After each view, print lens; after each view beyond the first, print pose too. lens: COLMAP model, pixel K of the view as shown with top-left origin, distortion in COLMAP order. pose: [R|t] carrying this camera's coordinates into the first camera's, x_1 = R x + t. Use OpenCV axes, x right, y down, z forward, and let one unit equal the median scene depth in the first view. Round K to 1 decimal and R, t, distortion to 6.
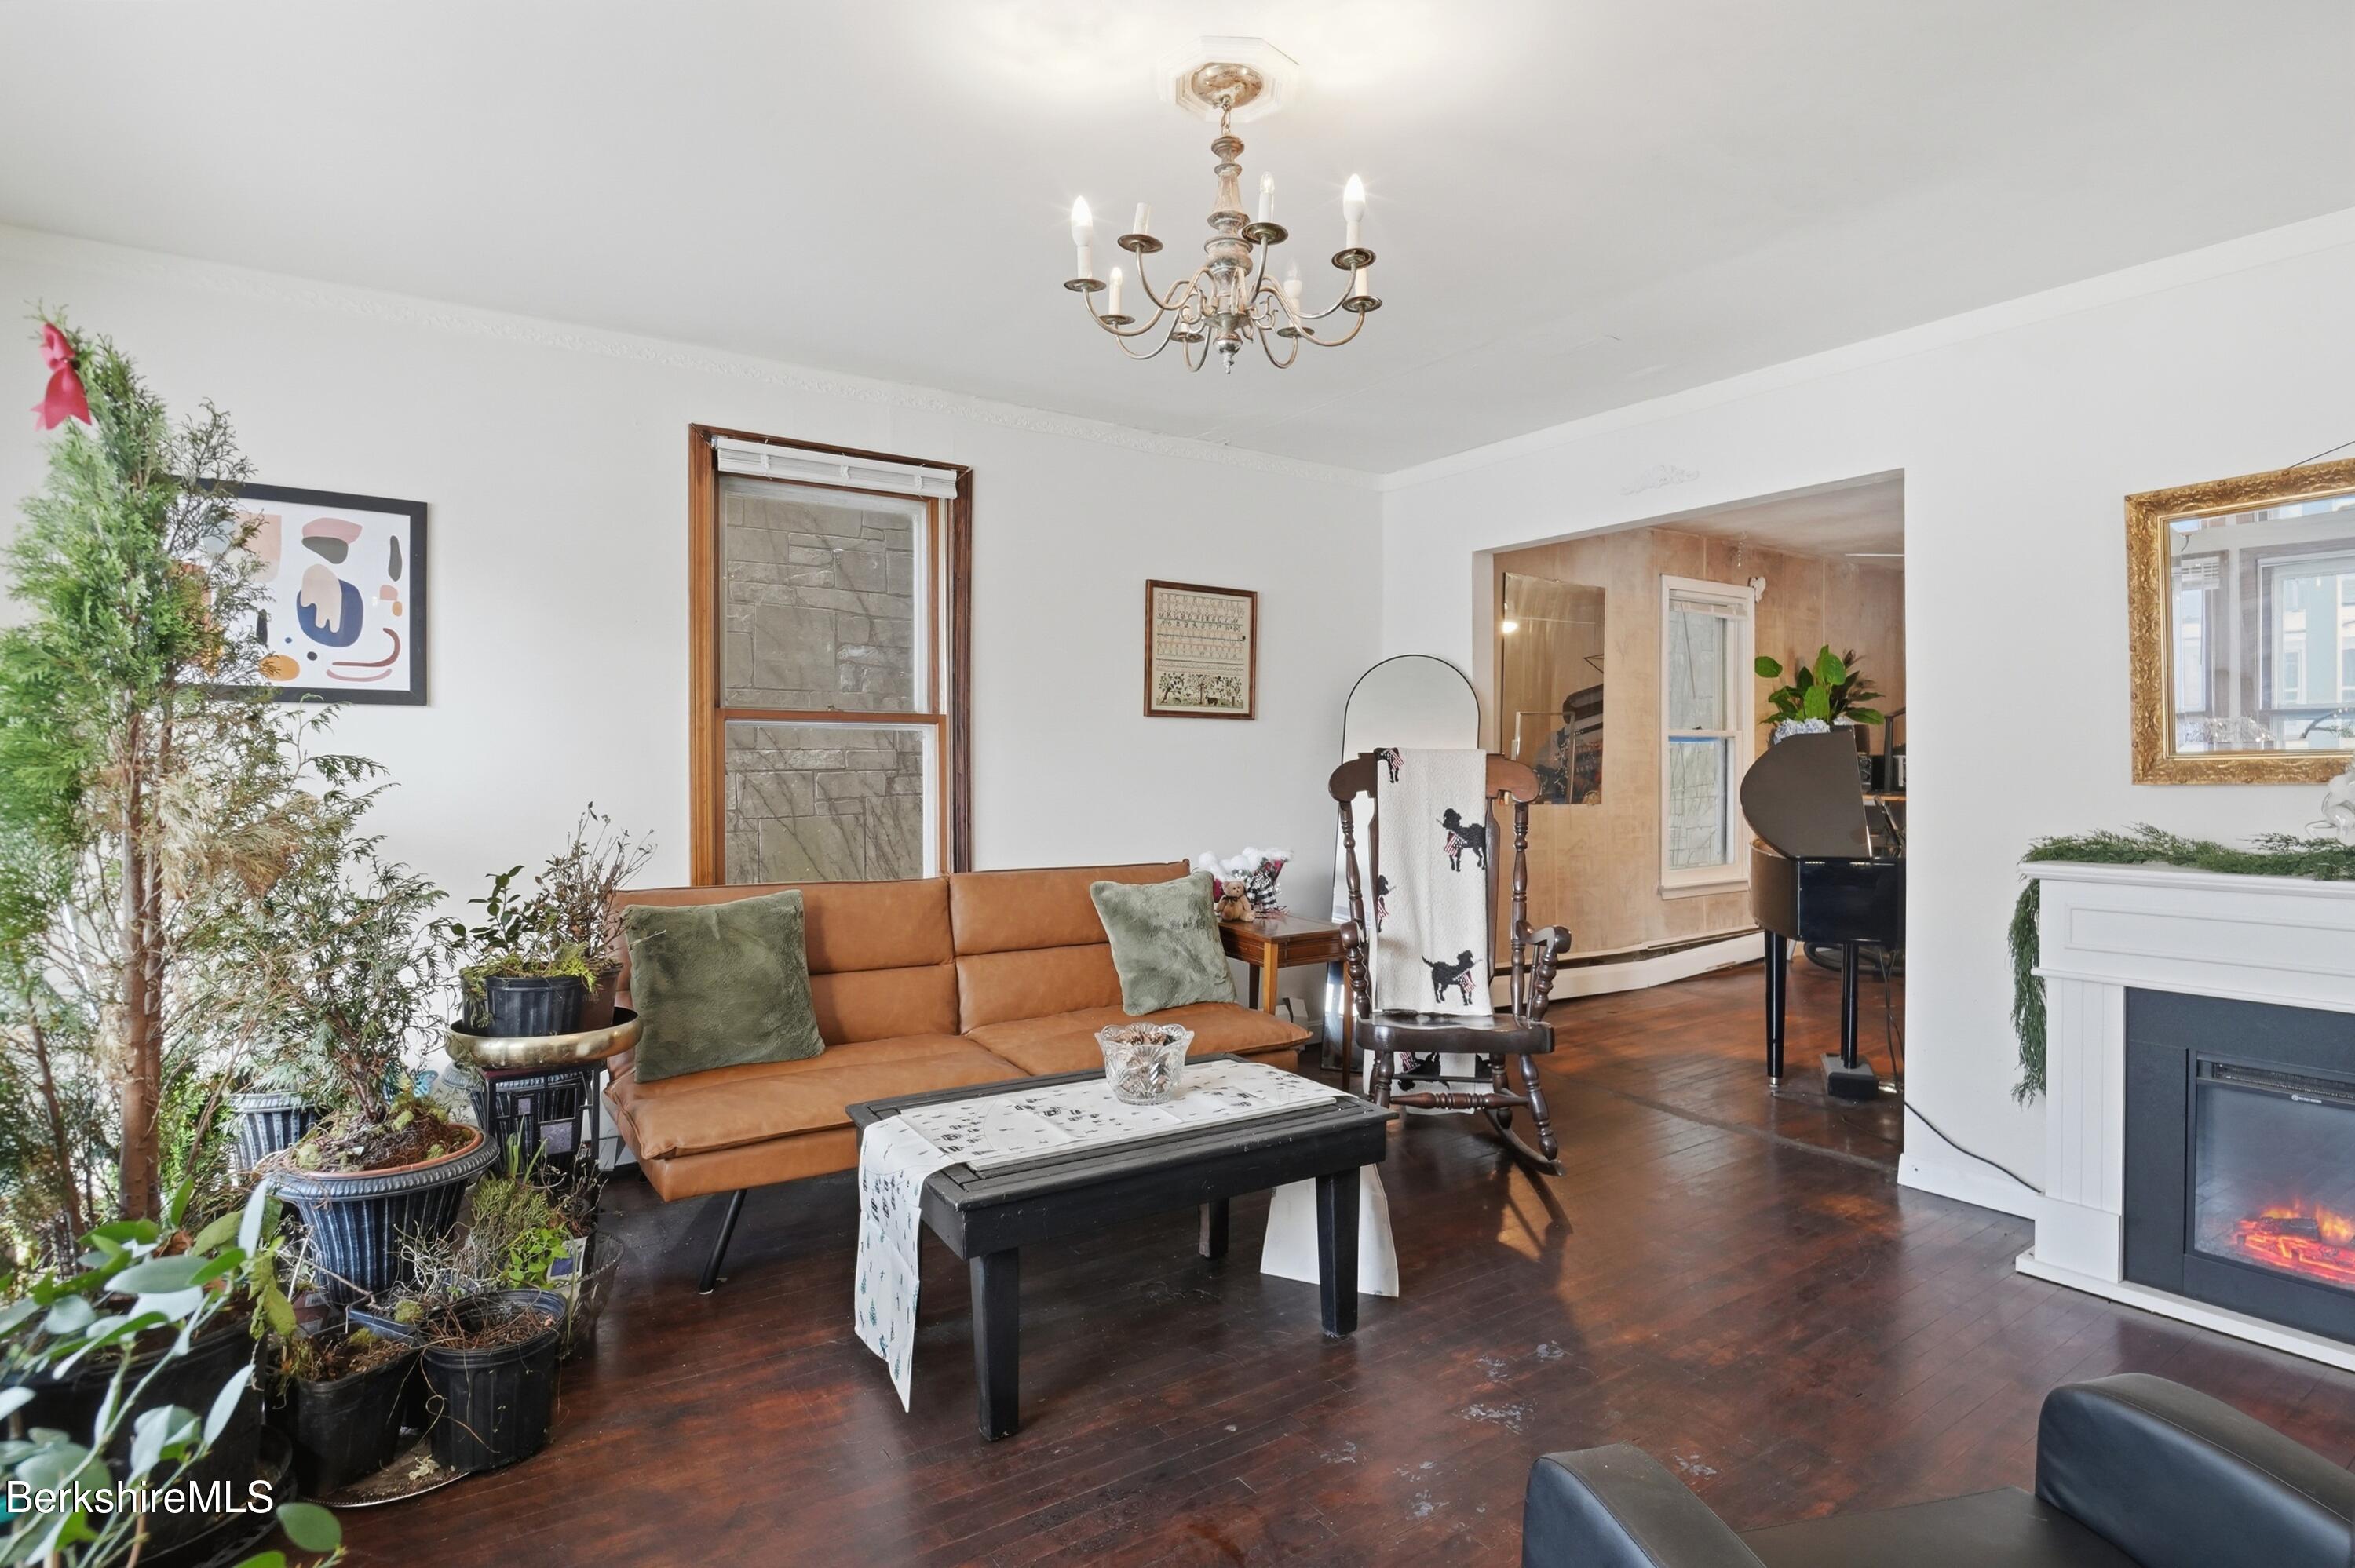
lens RADIAL K [[1167.1, 0, 1177.5], [0, 1167.1, 784.0], [0, 0, 1]] dist [-0.000781, -0.000078]
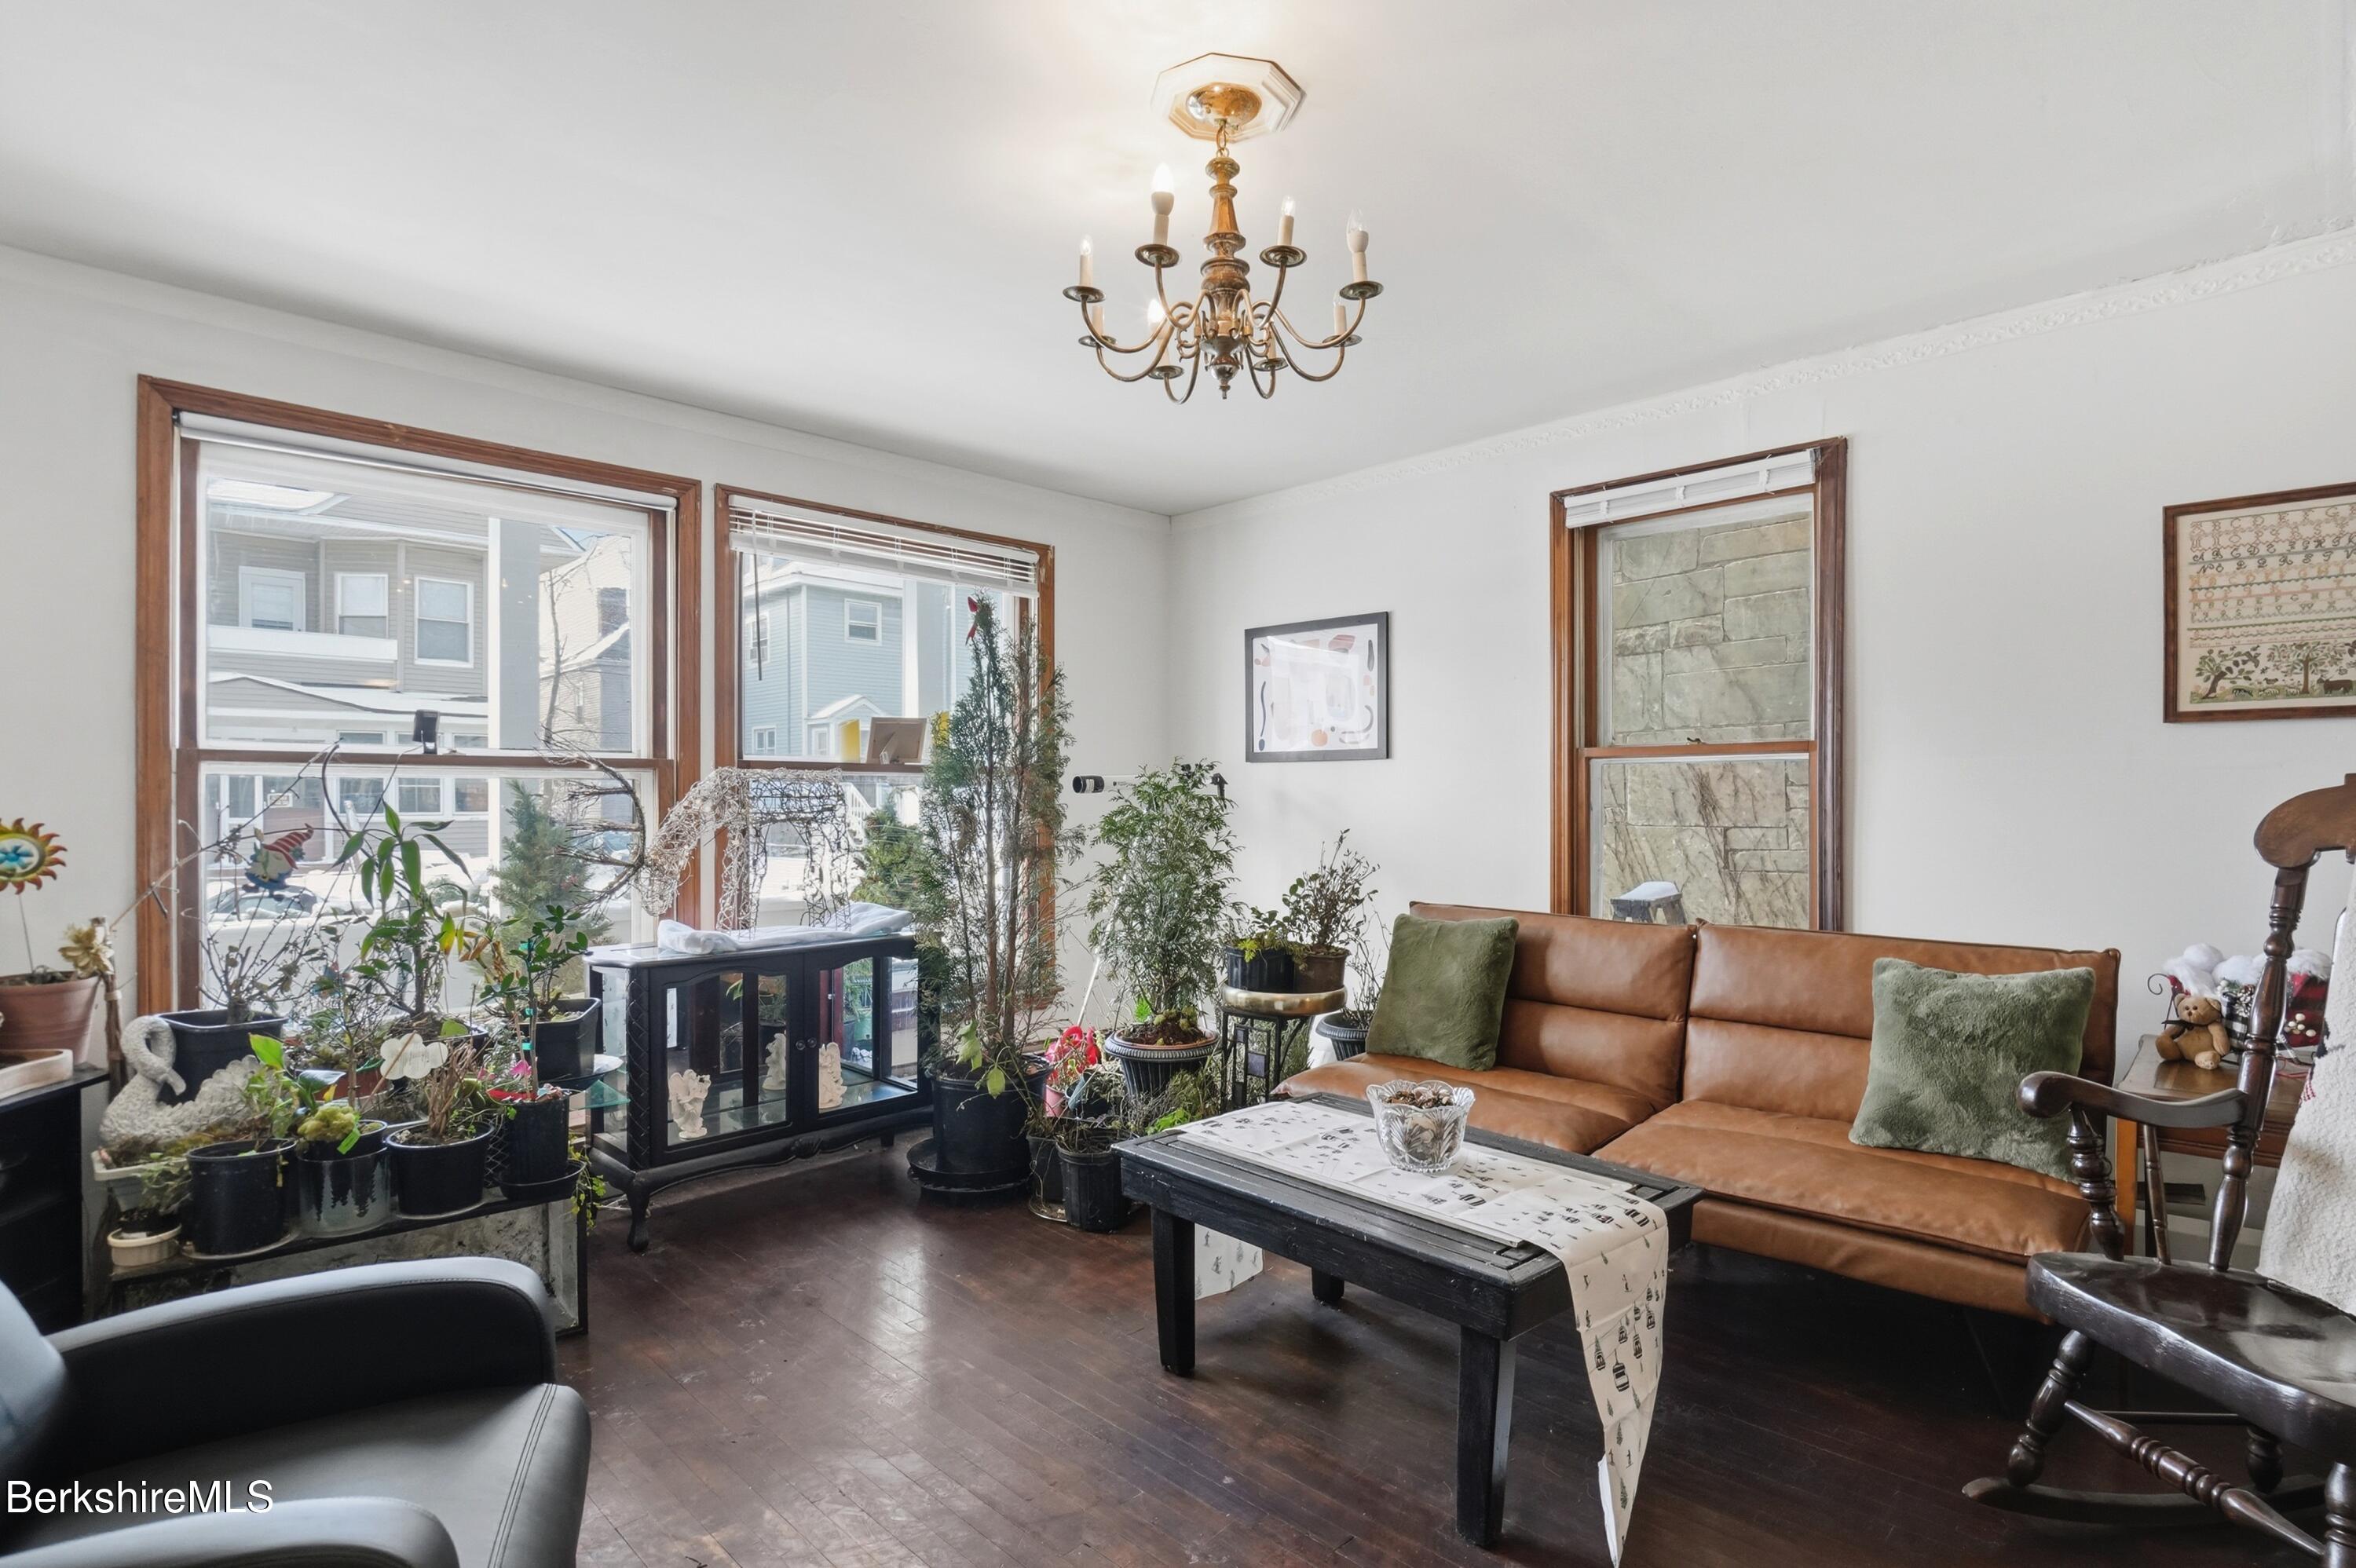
lens RADIAL K [[1176.5, 0, 1204.6], [0, 1176.5, 800.3], [0, 0, 1]] dist [-0.014211, -0.000358]
pose [[0.191263, 0.007229, -0.981512, 0.579752], [-0.007553, 0.999954, 0.005893, -0.018634], [0.981510, 0.006286, 0.191309, 0.434361]]
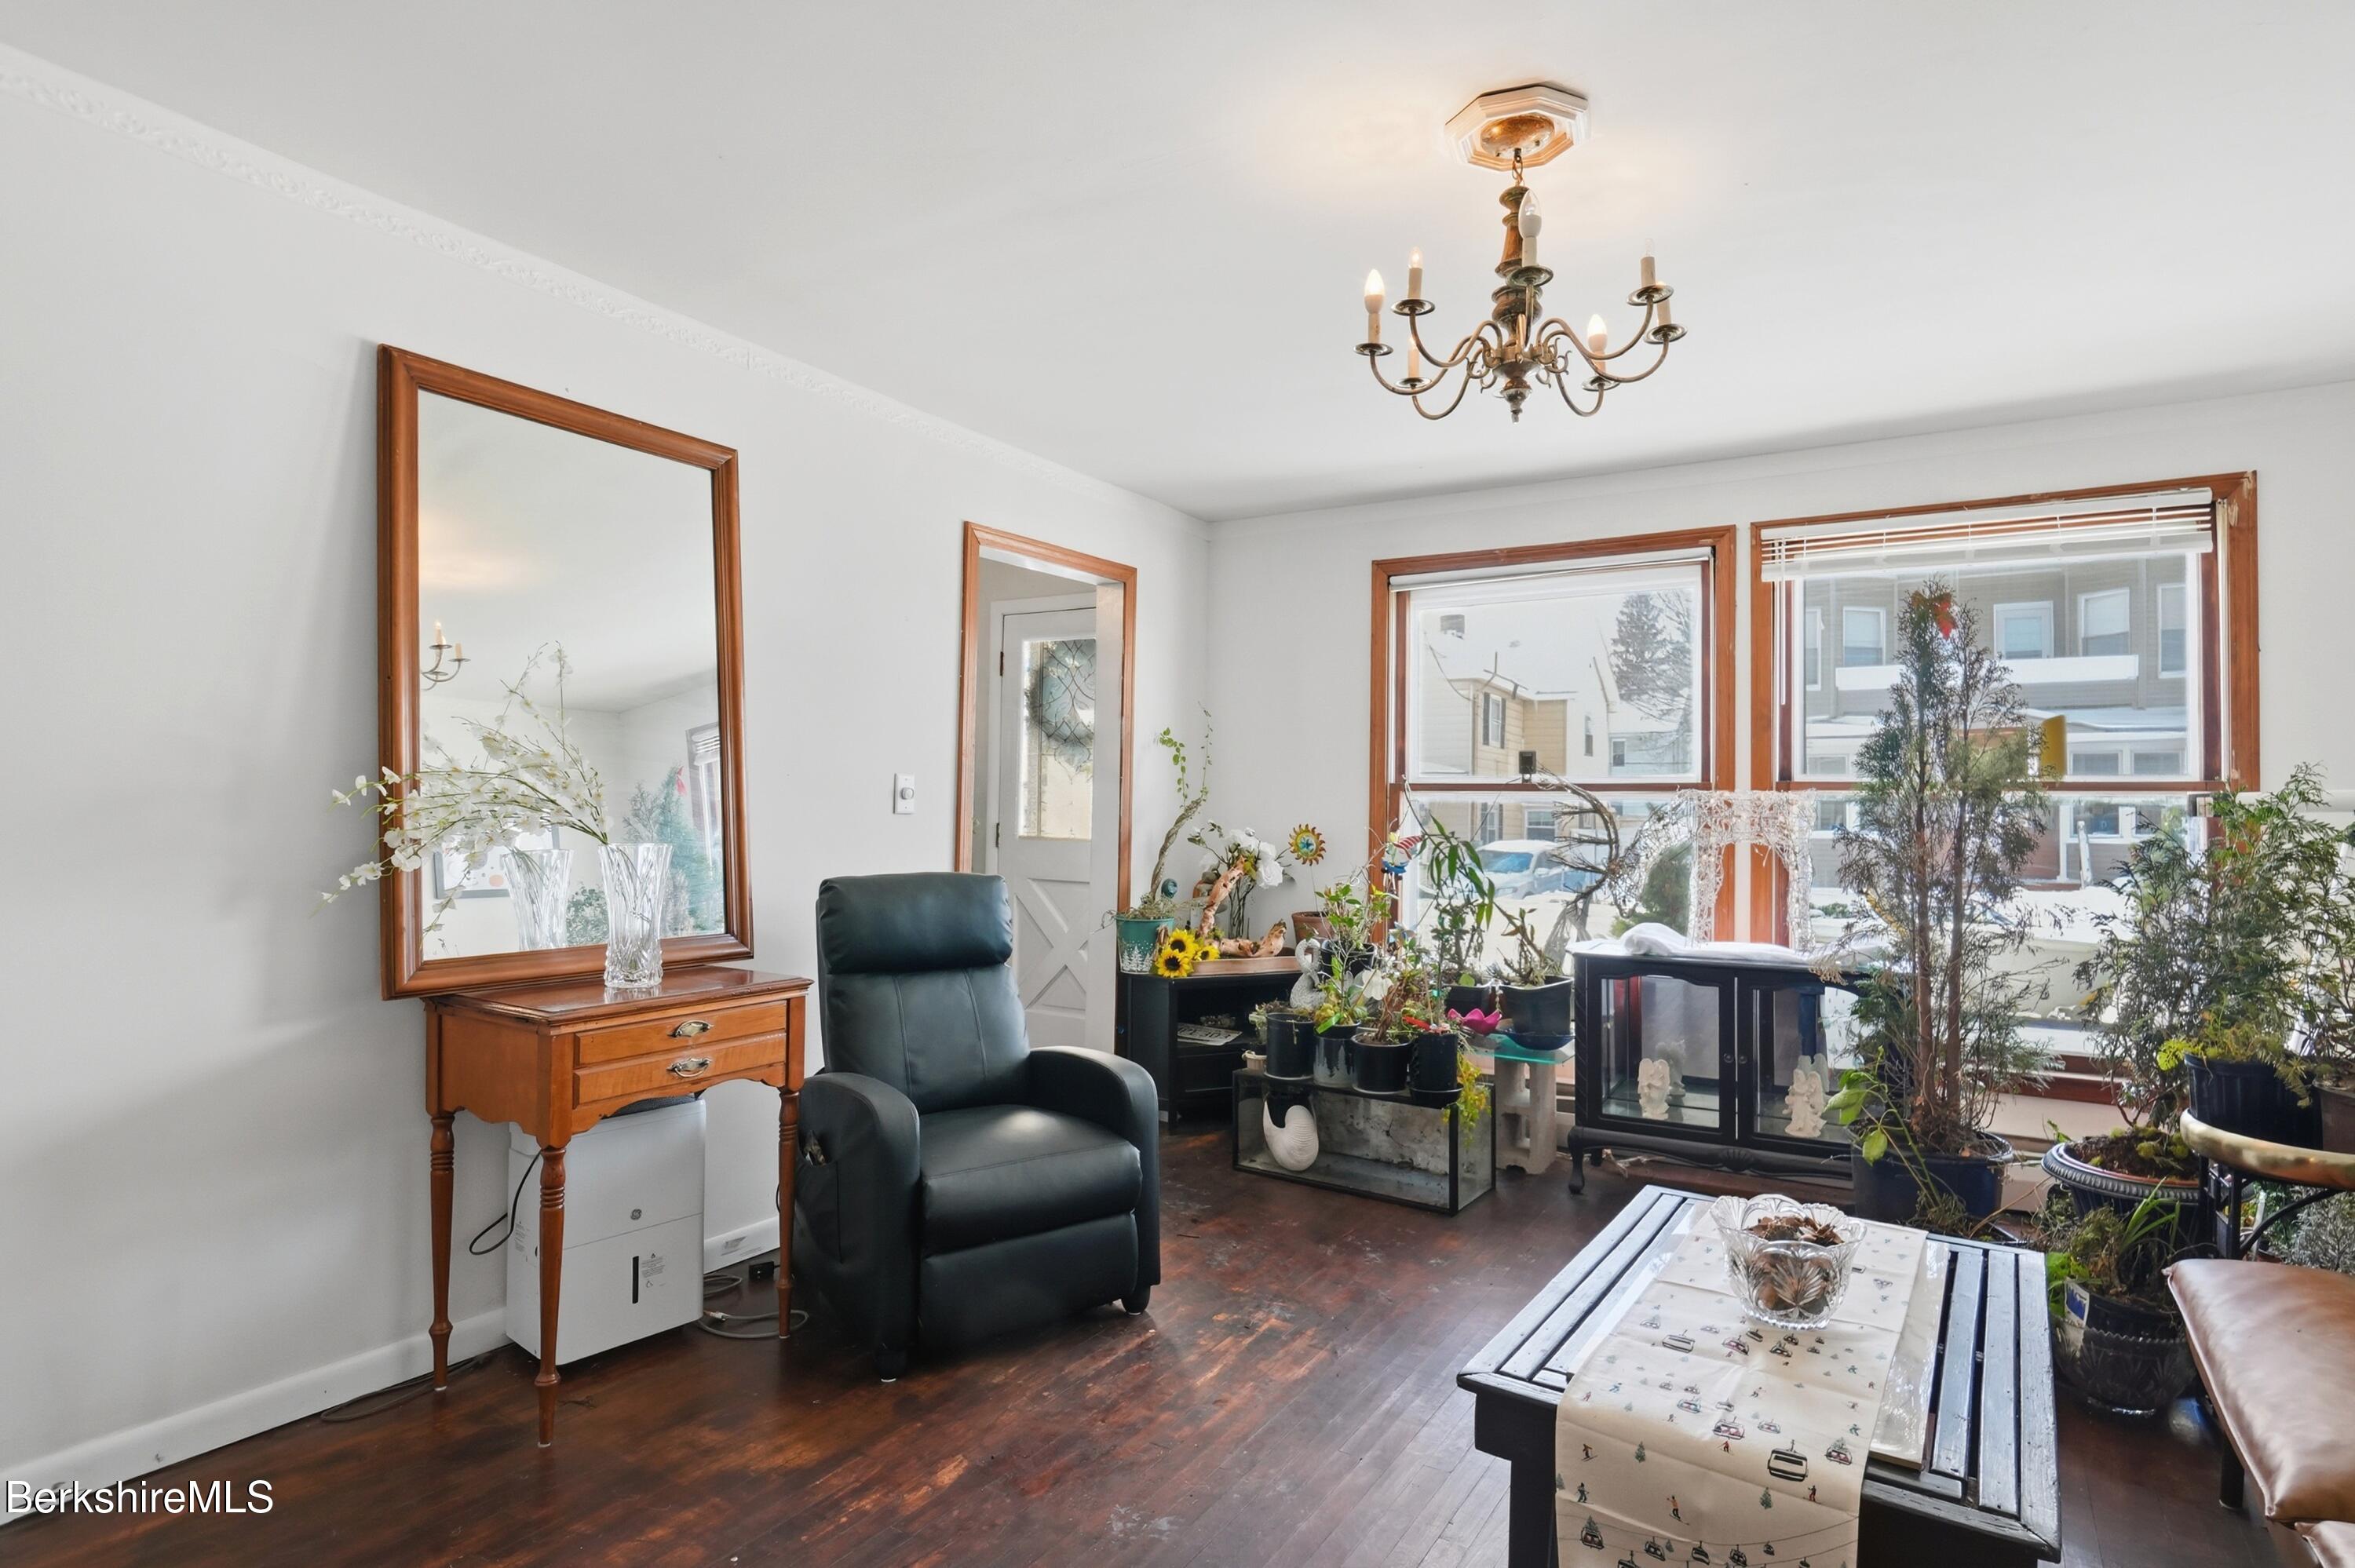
lens RADIAL K [[1175.9, 0, 1204.1], [0, 1175.9, 800.3], [0, 0, 1]] dist [-0.014211, -0.000358]
pose [[-0.910874, -0.008493, -0.412597, 0.393897], [-0.010645, 0.999939, 0.002919, -0.026878], [0.412547, 0.007051, -0.910909, 1.000923]]
